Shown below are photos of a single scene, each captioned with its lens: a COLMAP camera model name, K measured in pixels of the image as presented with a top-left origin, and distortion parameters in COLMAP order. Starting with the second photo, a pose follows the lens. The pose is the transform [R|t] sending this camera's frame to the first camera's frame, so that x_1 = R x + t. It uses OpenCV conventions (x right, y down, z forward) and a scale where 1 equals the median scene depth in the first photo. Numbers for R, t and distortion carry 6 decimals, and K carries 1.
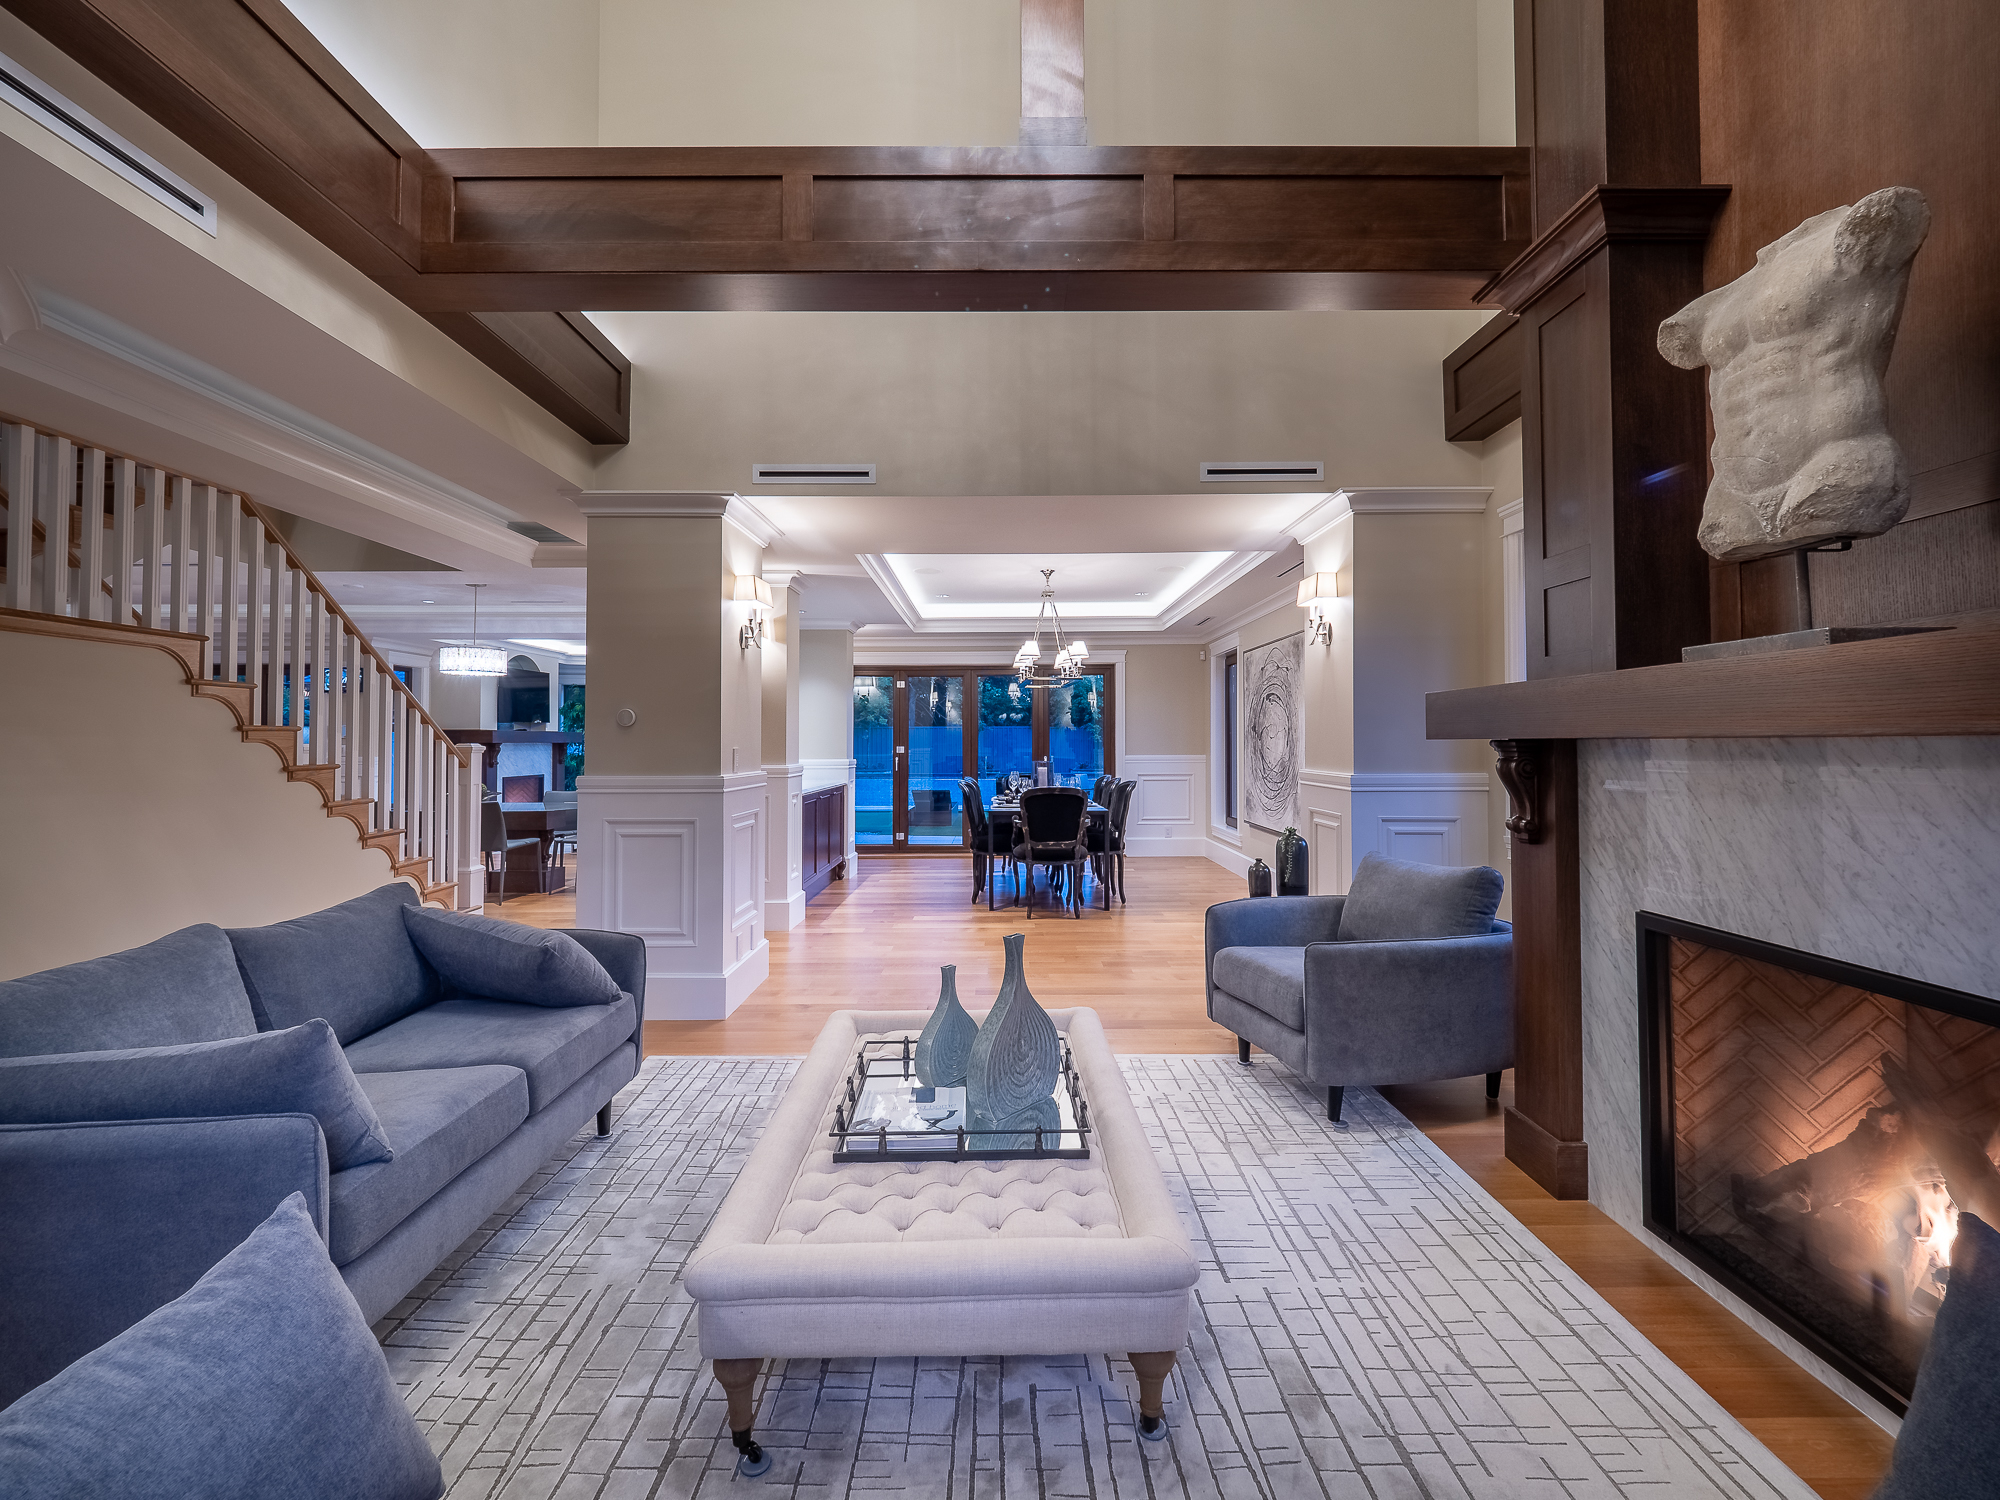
lens RADIAL K [[851.6, 0, 988.6], [0, 851.6, 708.9], [0, 0, 1]] dist [-0.002194, -0.002548]
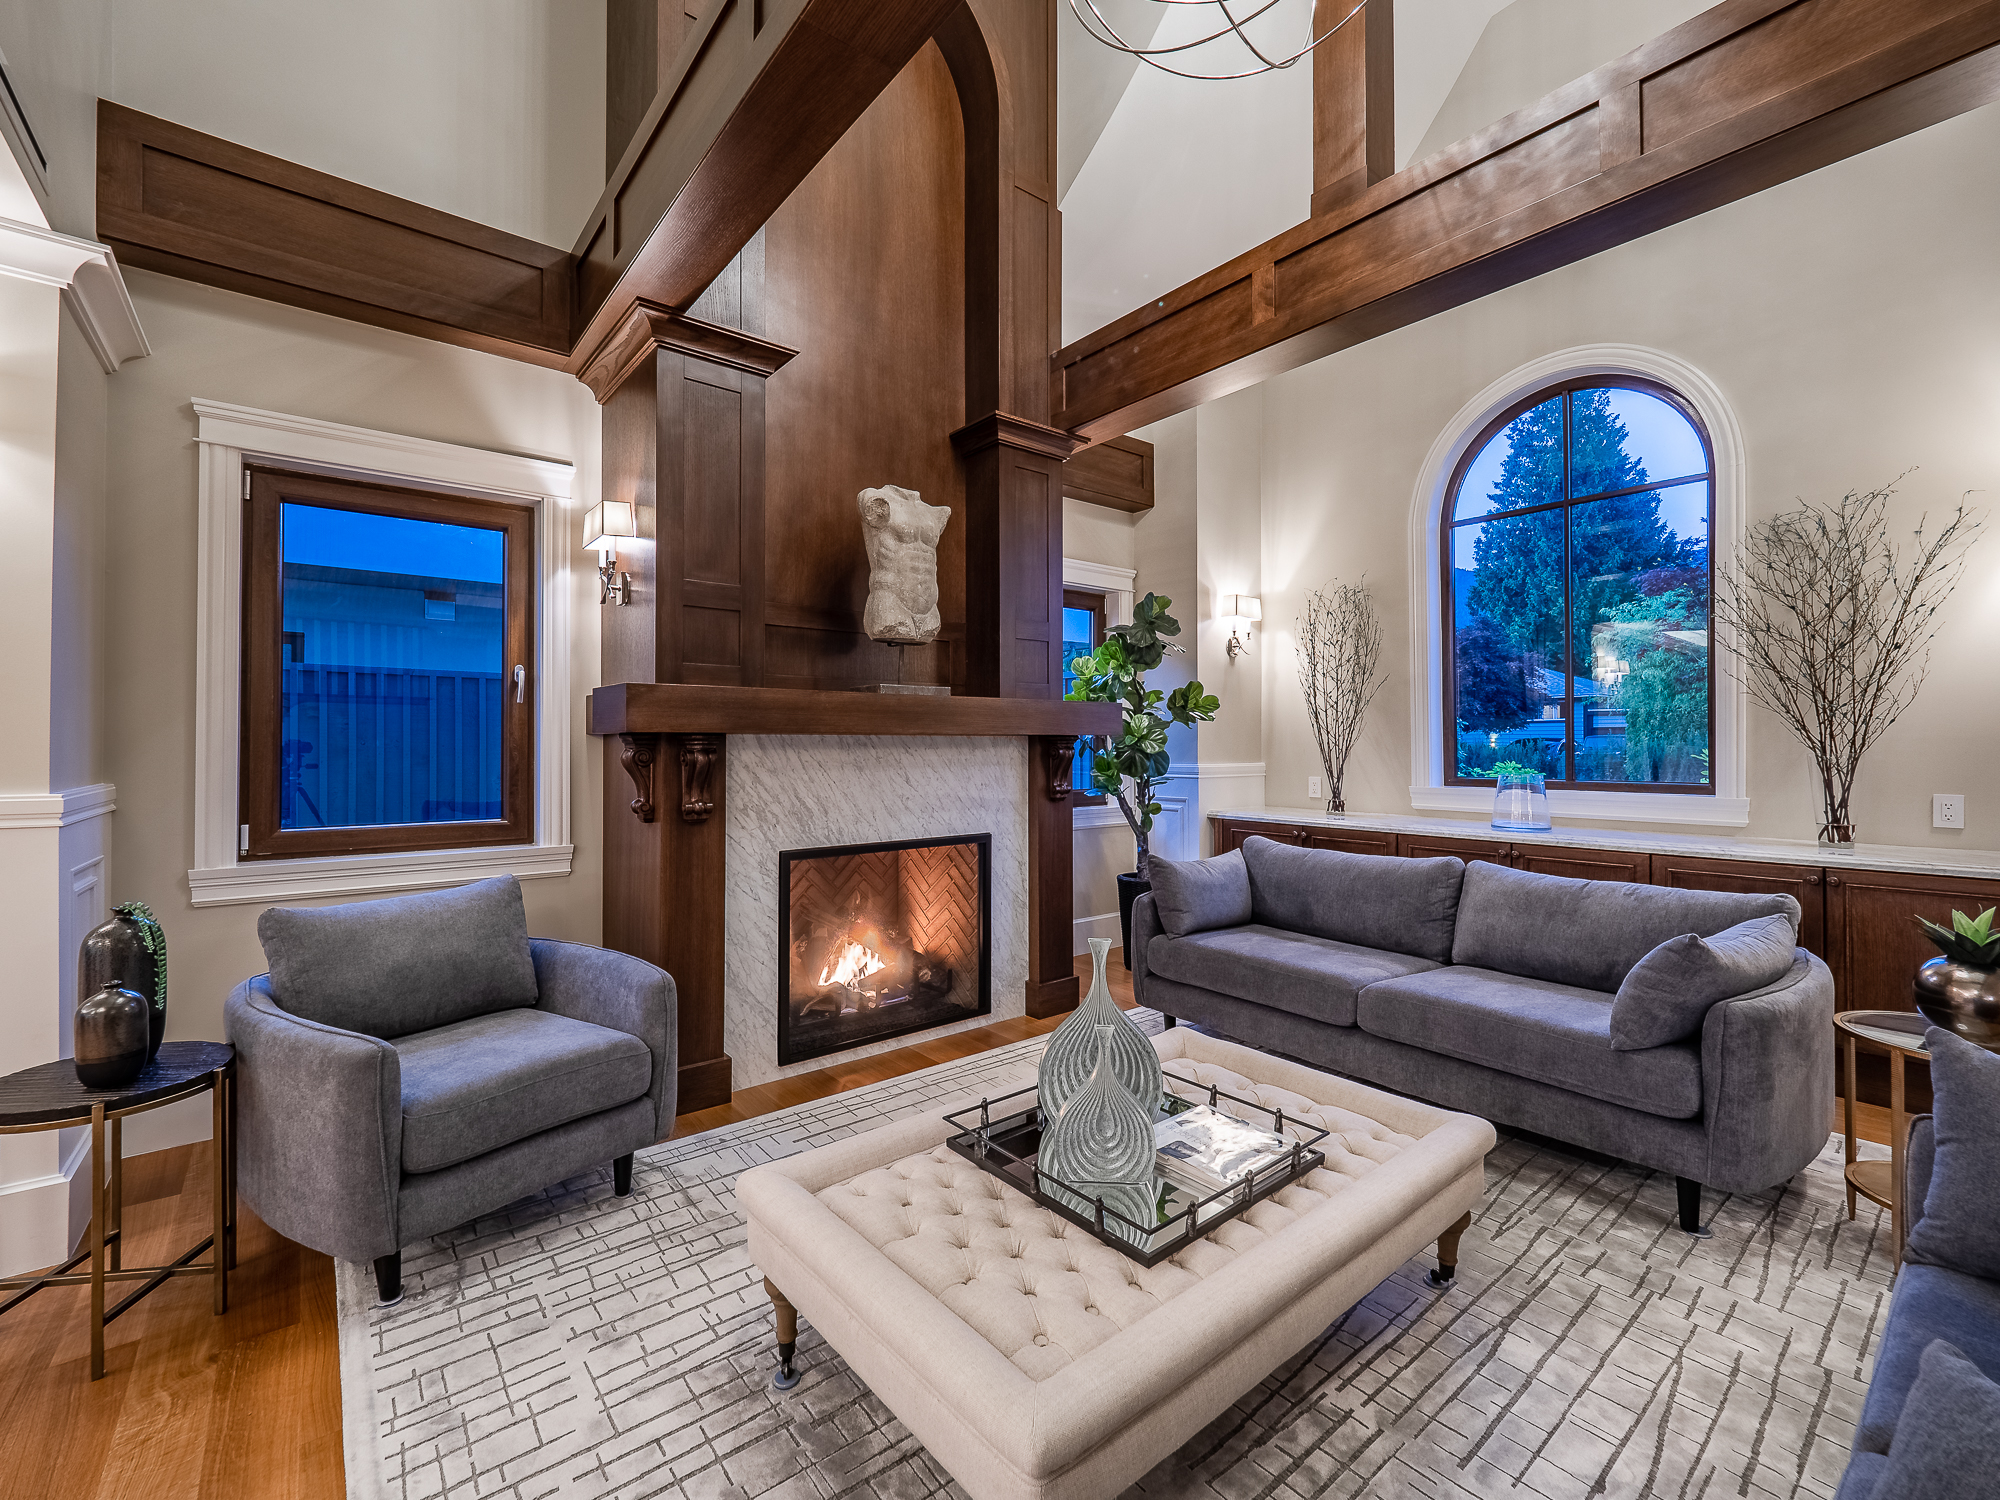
lens RADIAL K [[851.6, 0, 1013.2], [0, 851.6, 711.7], [0, 0, 1]] dist [-0.002194, -0.002548]
pose [[-0.637216, 0.038148, 0.769741, -0.647269], [-0.026031, 0.997139, -0.070967, 0.095174], [-0.770246, -0.065258, -0.634399, 1.706189]]
